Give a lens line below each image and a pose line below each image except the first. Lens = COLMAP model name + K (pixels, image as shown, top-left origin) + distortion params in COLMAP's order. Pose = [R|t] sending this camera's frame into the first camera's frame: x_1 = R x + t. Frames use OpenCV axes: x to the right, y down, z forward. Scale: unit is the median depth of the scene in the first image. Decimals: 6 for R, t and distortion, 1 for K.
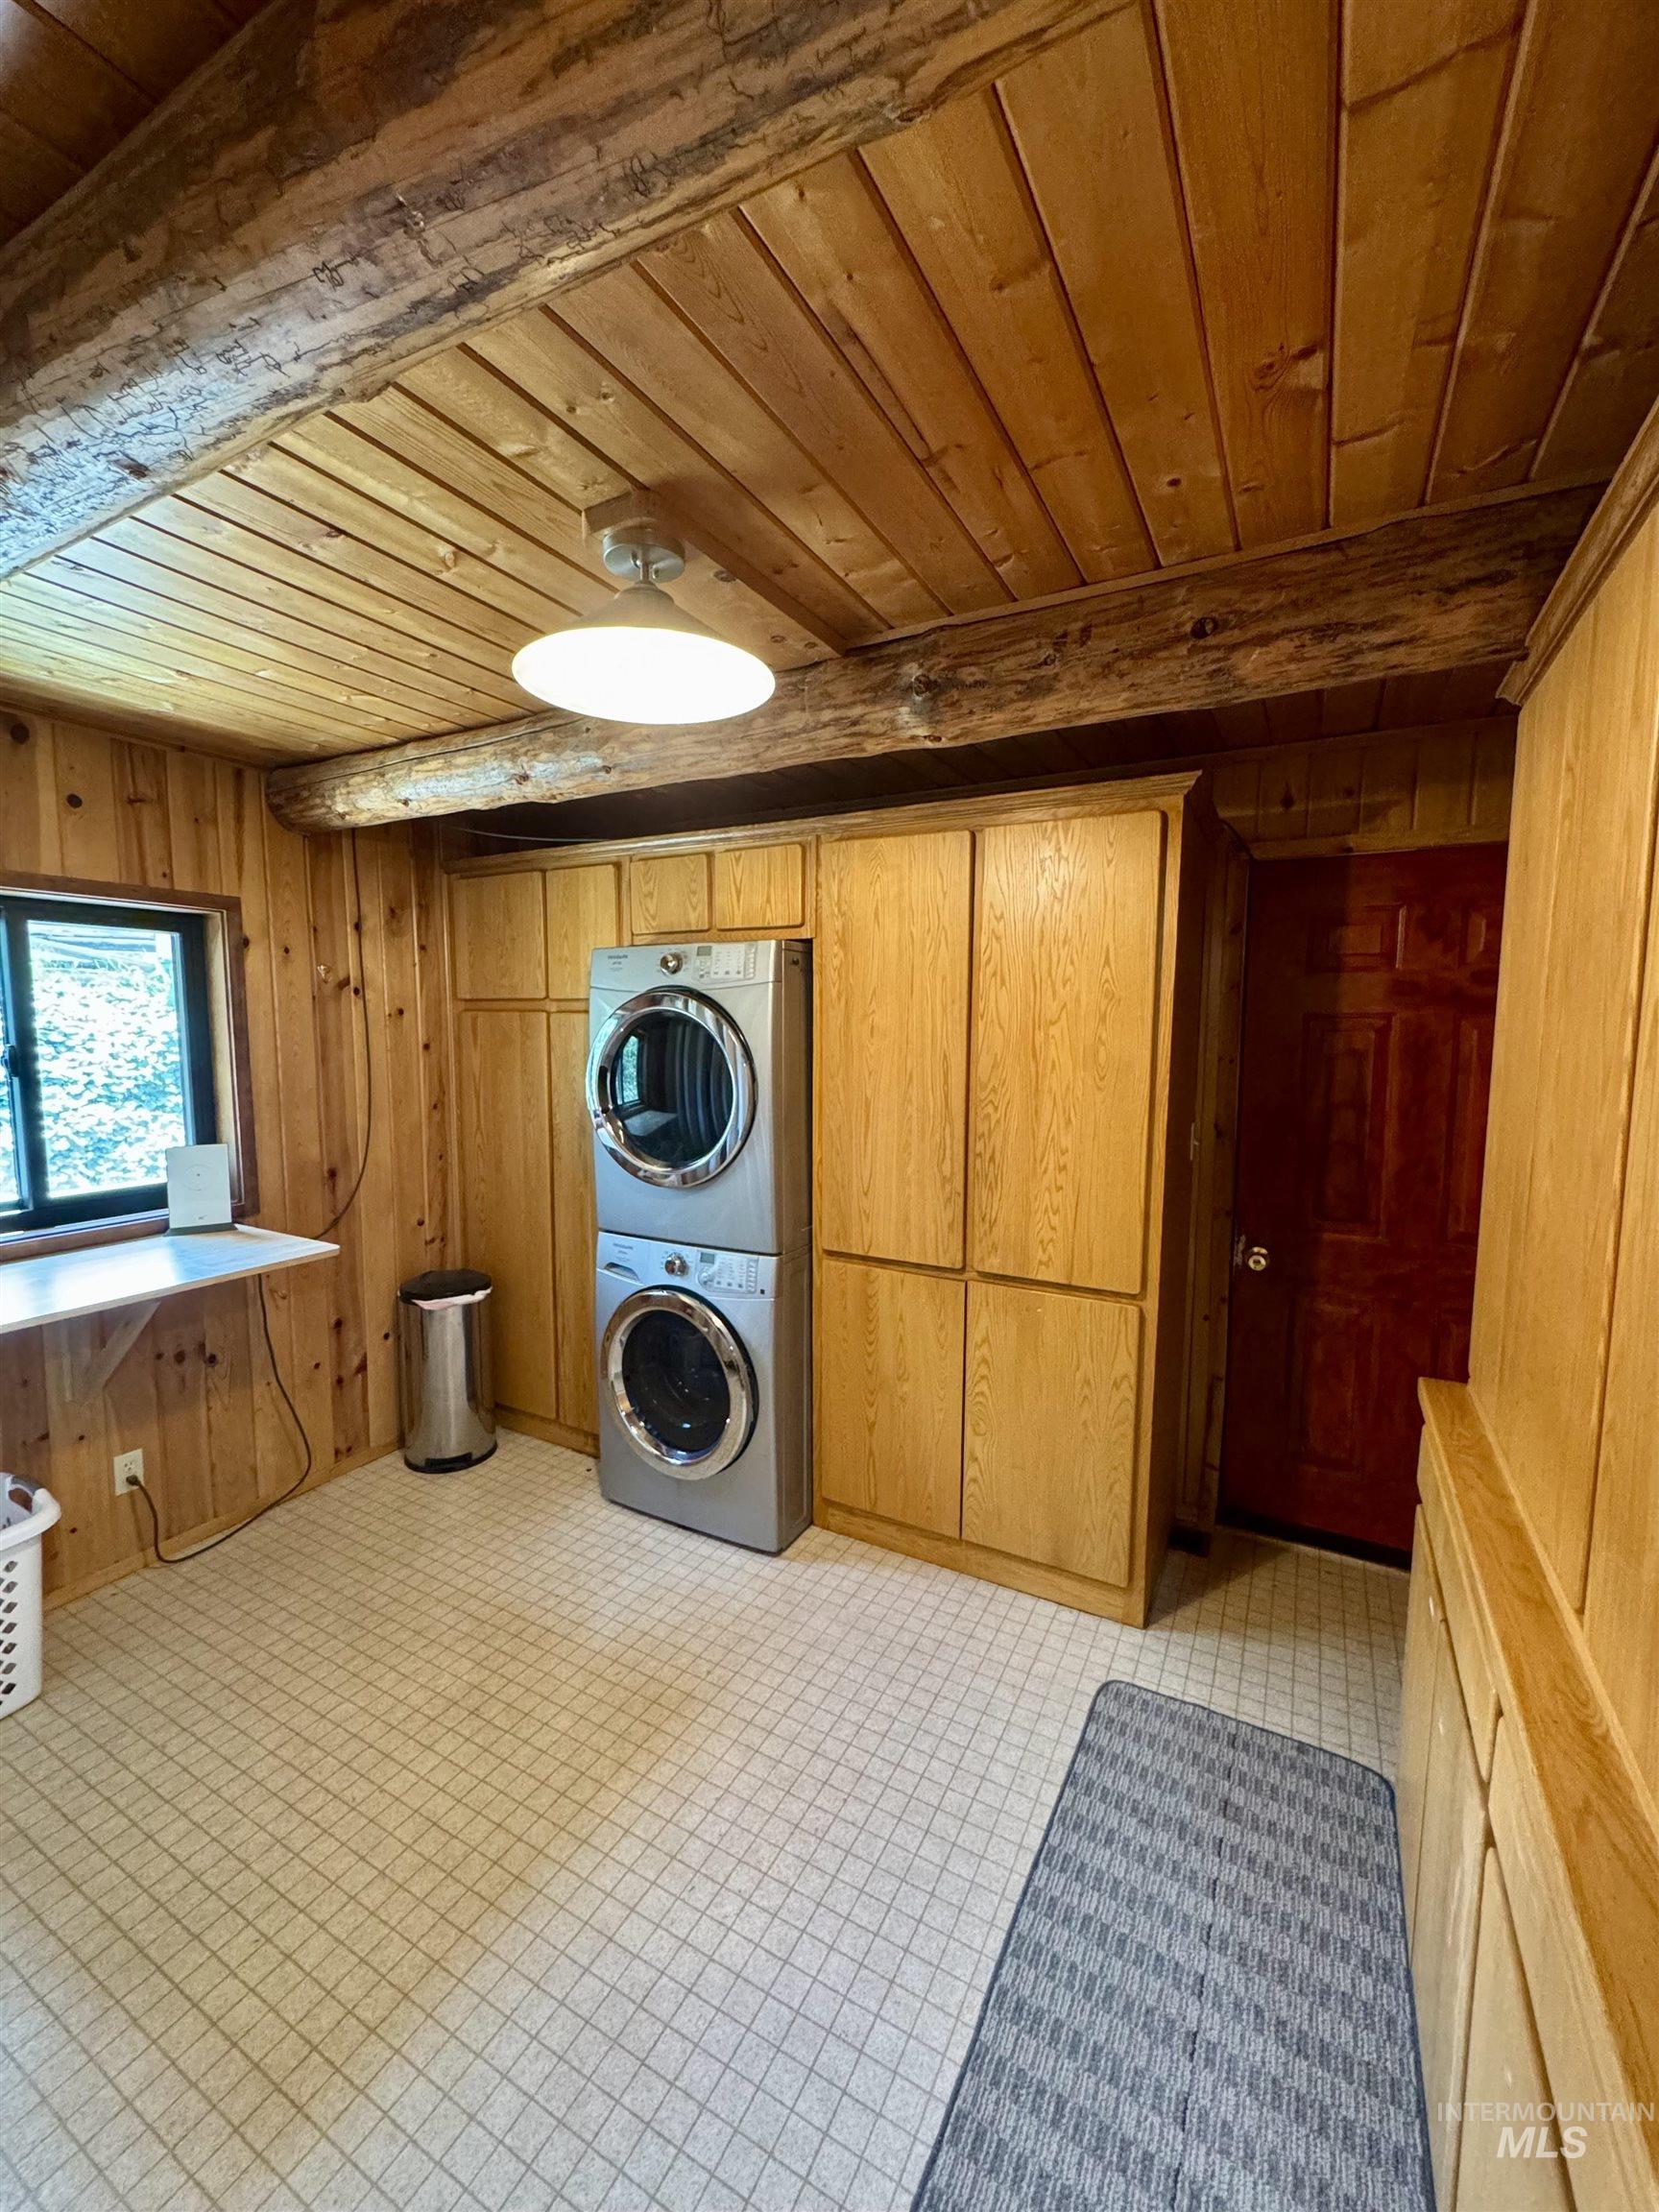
lens RADIAL K [[885.5, 0, 832.9], [0, 885.5, 1107.9], [0, 0, 1]] dist [-0.002636, 0.000249]
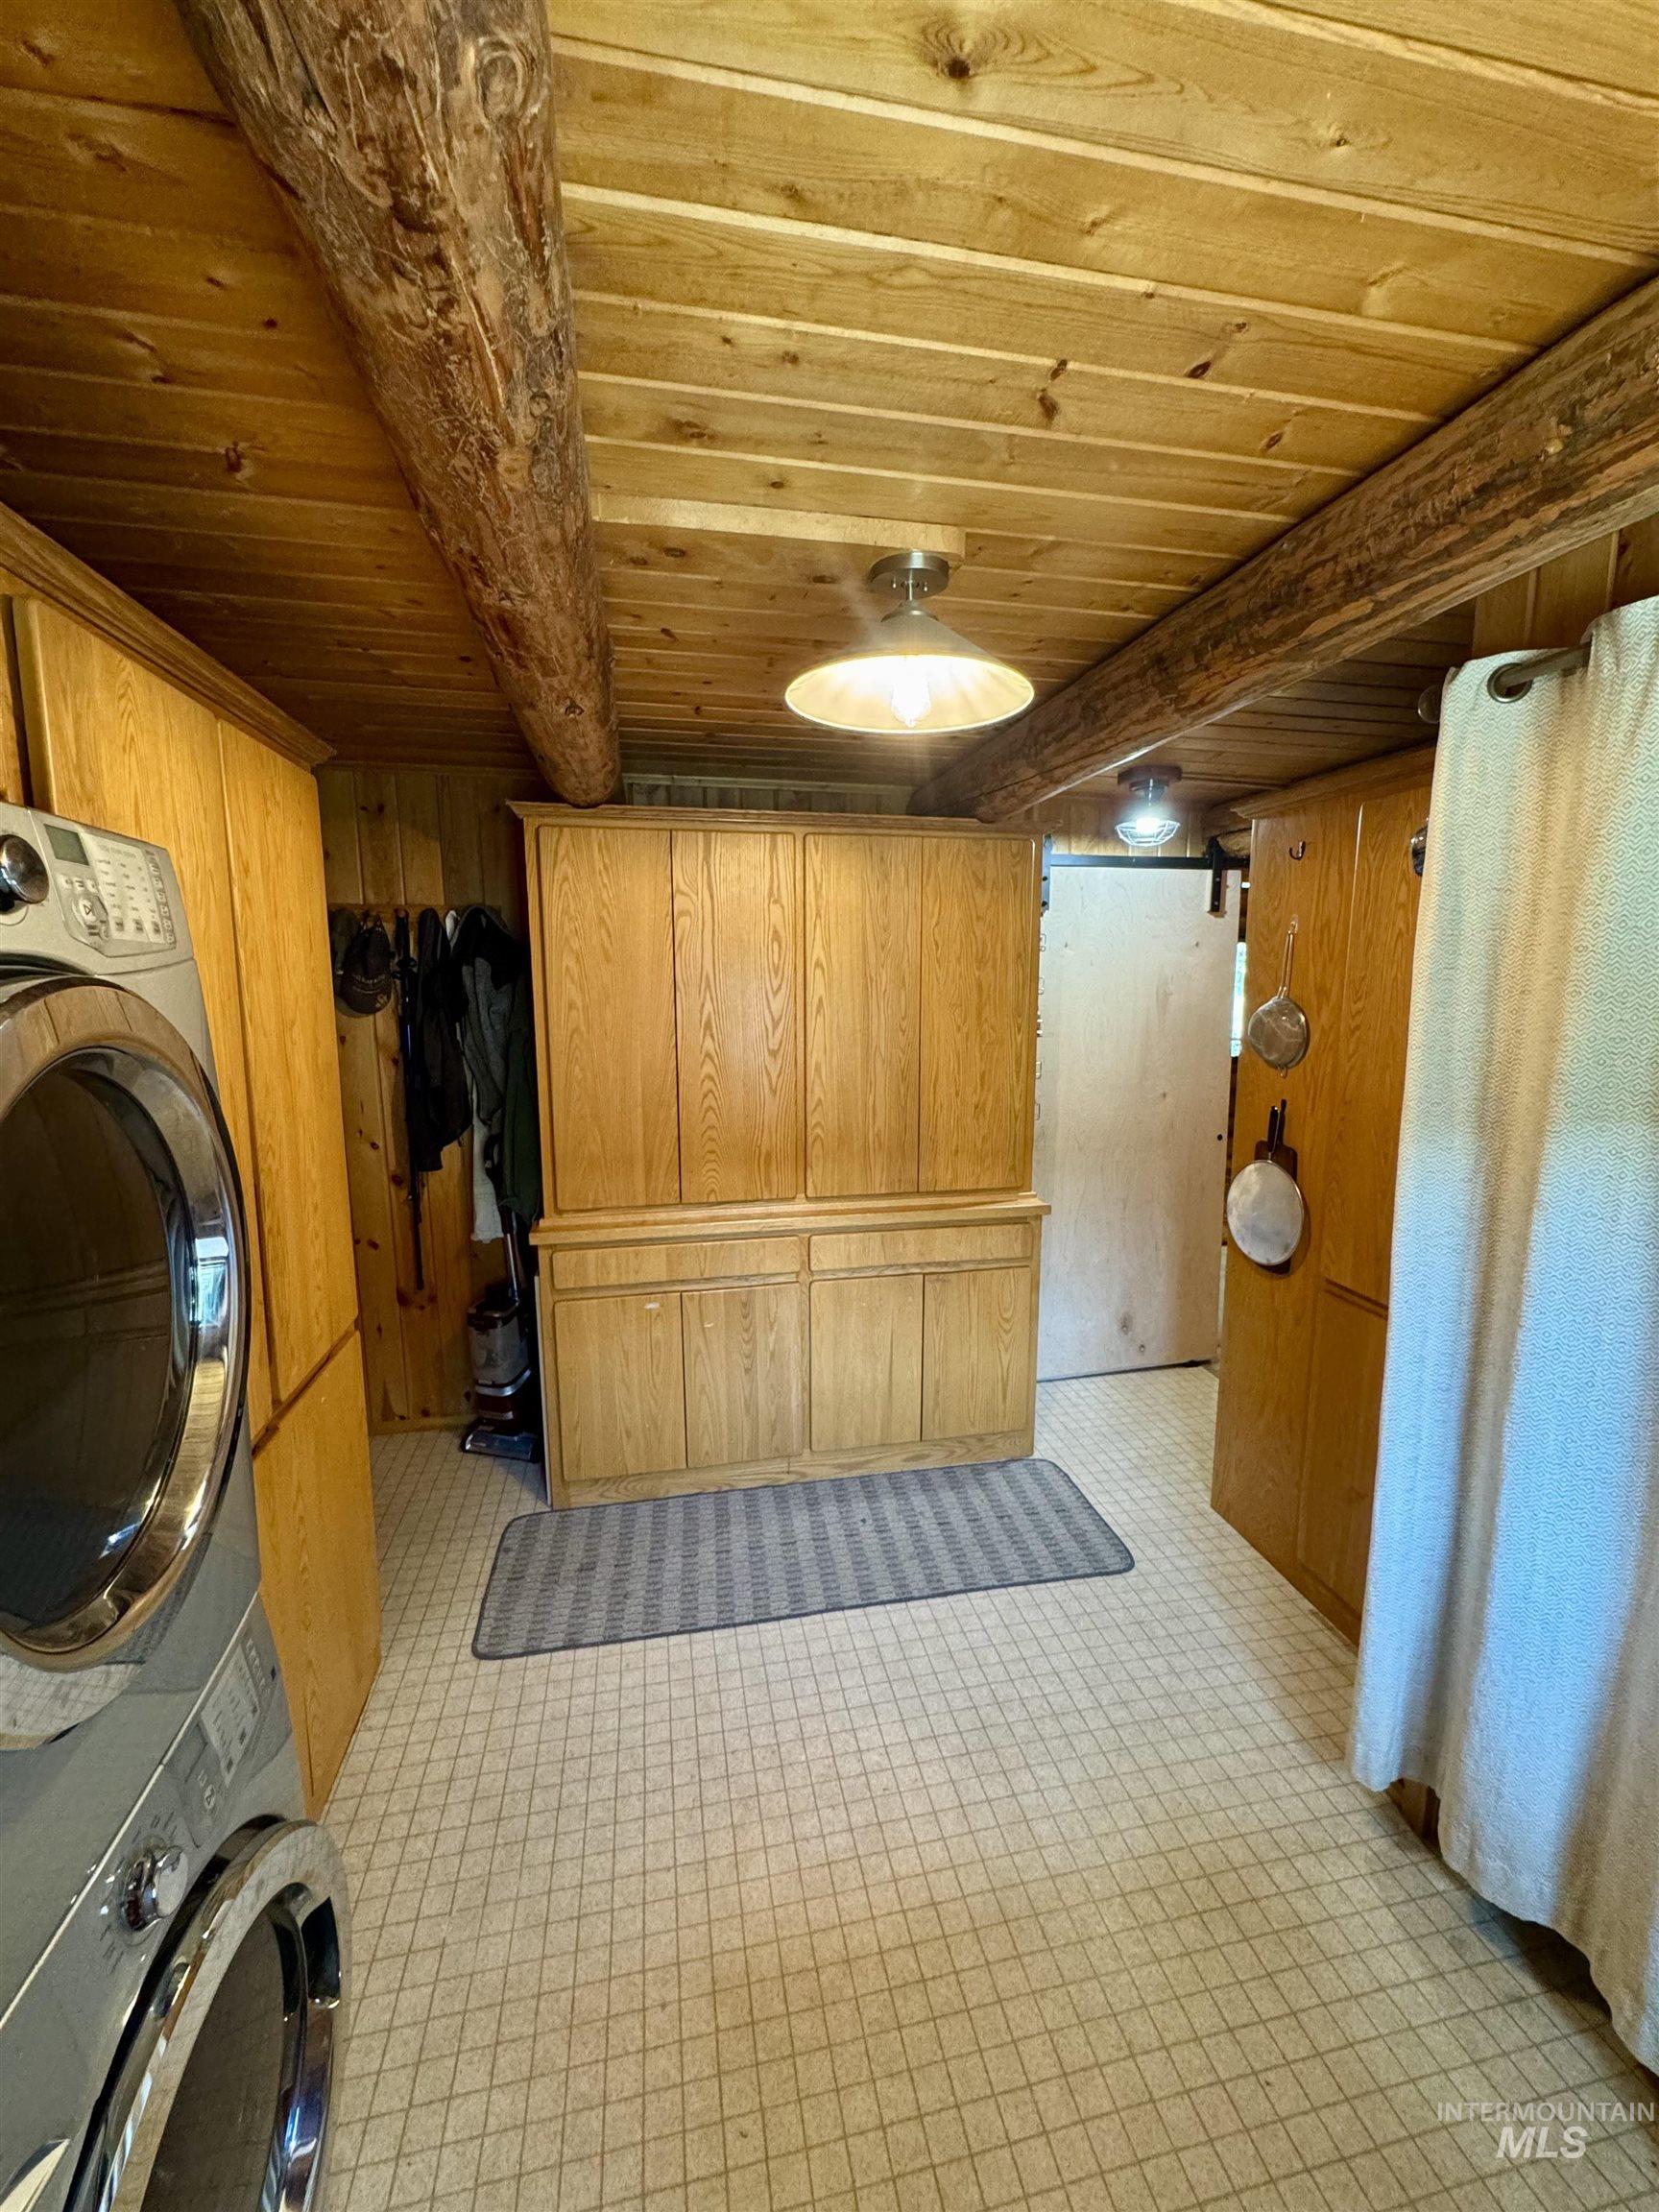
lens RADIAL K [[885.5, 0, 832.9], [0, 885.5, 1107.9], [0, 0, 1]] dist [-0.002636, 0.000249]
pose [[-0.646105, -0.117294, 0.754182, -0.833131], [0.069816, 0.974896, 0.211431, -0.204489], [-0.760049, 0.189260, -0.621696, 1.527016]]
